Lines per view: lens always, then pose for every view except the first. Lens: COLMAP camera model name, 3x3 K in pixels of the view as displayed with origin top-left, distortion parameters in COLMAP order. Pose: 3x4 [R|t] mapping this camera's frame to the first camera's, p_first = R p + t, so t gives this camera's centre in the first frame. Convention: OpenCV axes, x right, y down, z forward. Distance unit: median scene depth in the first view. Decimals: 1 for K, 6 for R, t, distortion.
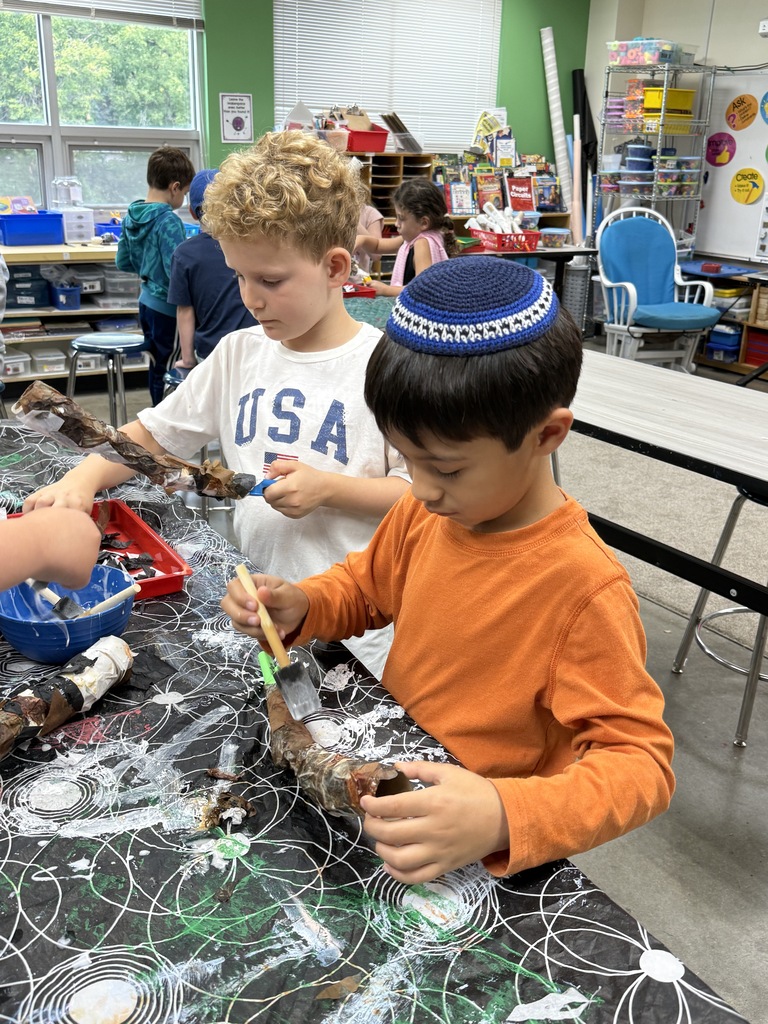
lens RADIAL K [[1008.6, 0, 384.0], [0, 1008.6, 512.0], [0, 0, 1]] dist [0.044089, -0.021059]
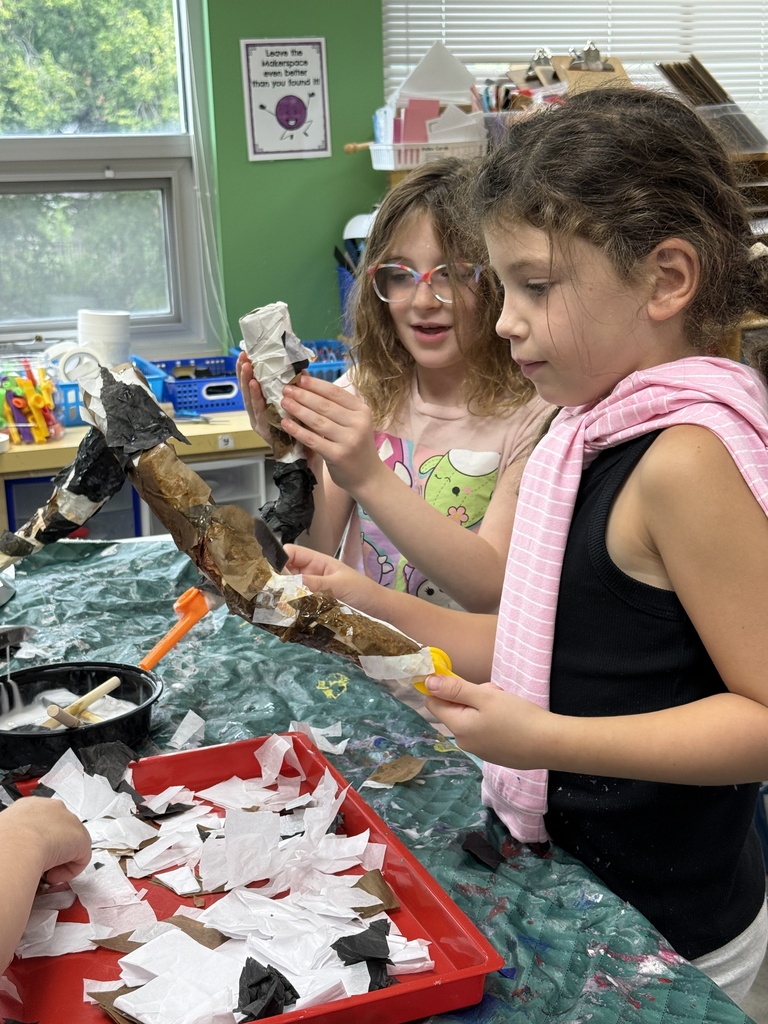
lens RADIAL K [[1458.9, 0, 384.0], [0, 1458.9, 512.0], [0, 0, 1]] dist [0.105573, 0.024460]
pose [[0.975492, -0.006480, -0.219939, 0.018757], [-0.017112, 0.994305, -0.105190, -0.161217], [0.219368, 0.106375, 0.969826, 0.451277]]
